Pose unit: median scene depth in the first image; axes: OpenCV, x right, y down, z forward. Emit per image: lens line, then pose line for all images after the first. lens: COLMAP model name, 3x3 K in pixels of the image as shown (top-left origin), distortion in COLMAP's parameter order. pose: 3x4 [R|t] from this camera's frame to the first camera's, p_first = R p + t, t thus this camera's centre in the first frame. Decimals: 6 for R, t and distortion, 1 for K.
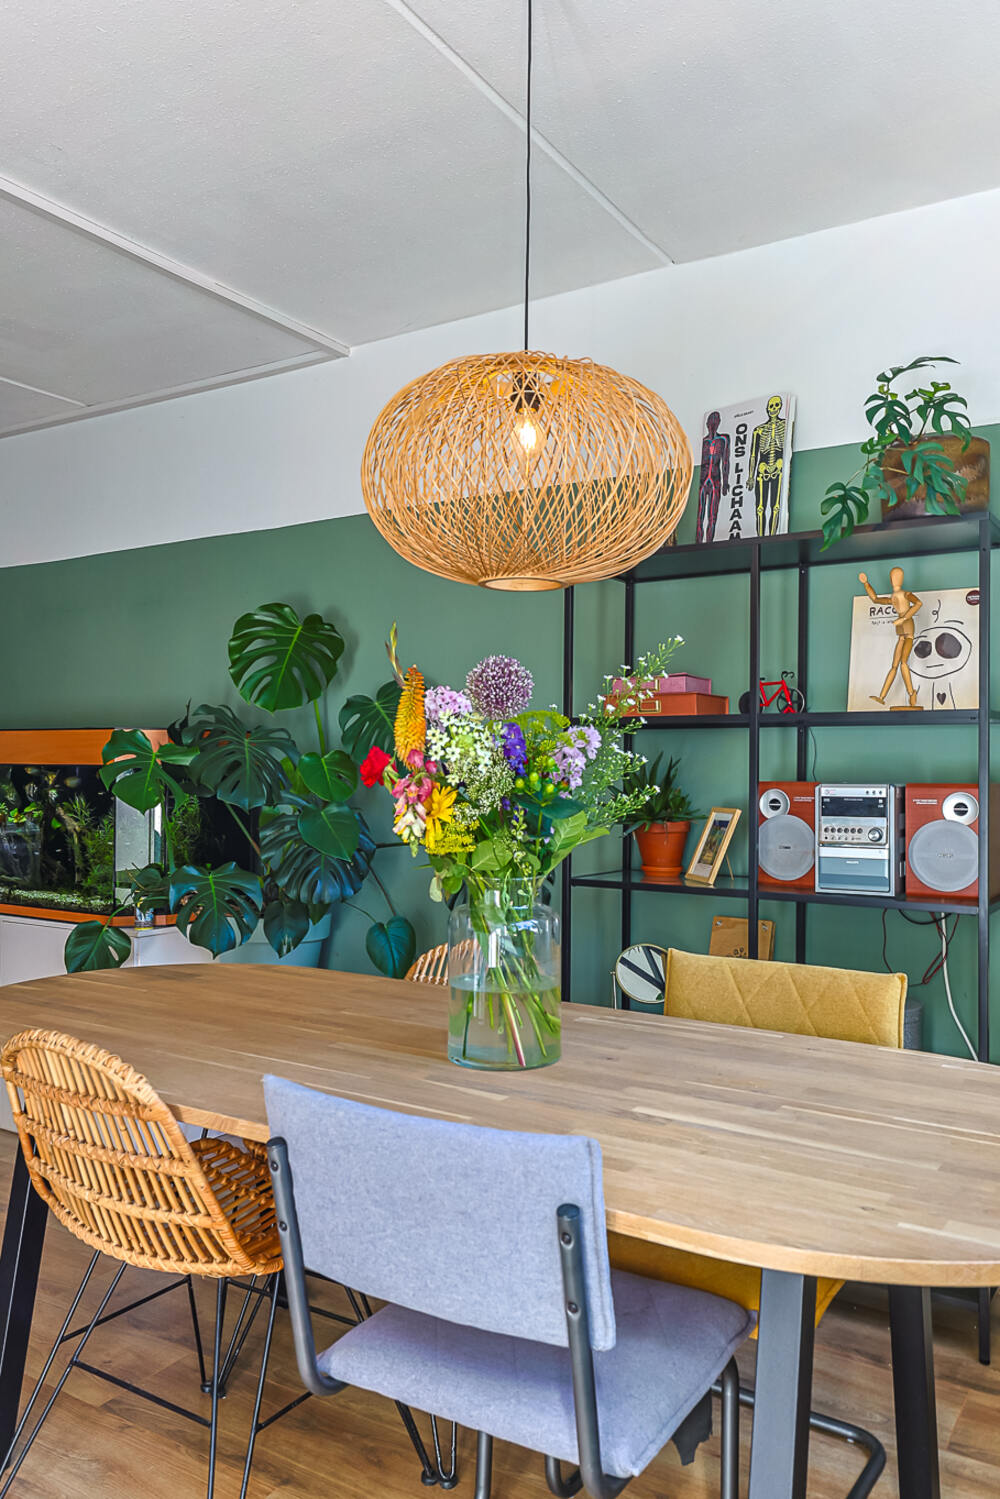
lens RADIAL K [[1117.3, 0, 500.0], [0, 1117.3, 749.5], [0, 0, 1]] dist [0.001253, 0.000119]
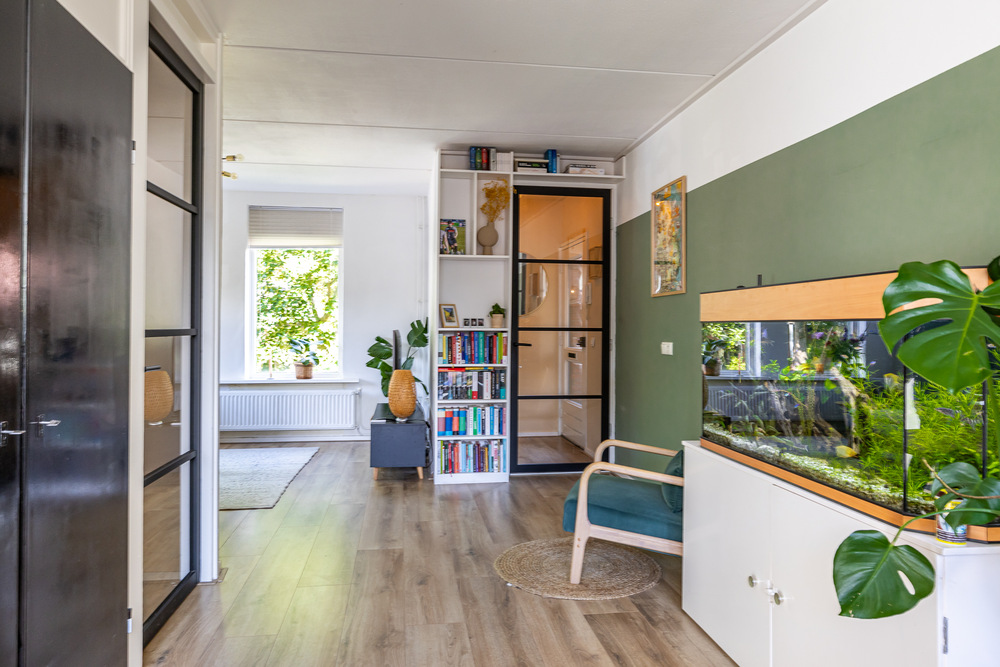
lens RADIAL K [[671.5, 0, 500.0], [0, 671.5, 333.5], [0, 0, 1]] dist [0.041308, -0.000028]
pose [[0.651957, 0.001025, -0.758255, -0.163801], [0.015772, 0.999764, 0.014913, 0.012622], [0.758092, -0.021682, 0.651787, 0.465891]]
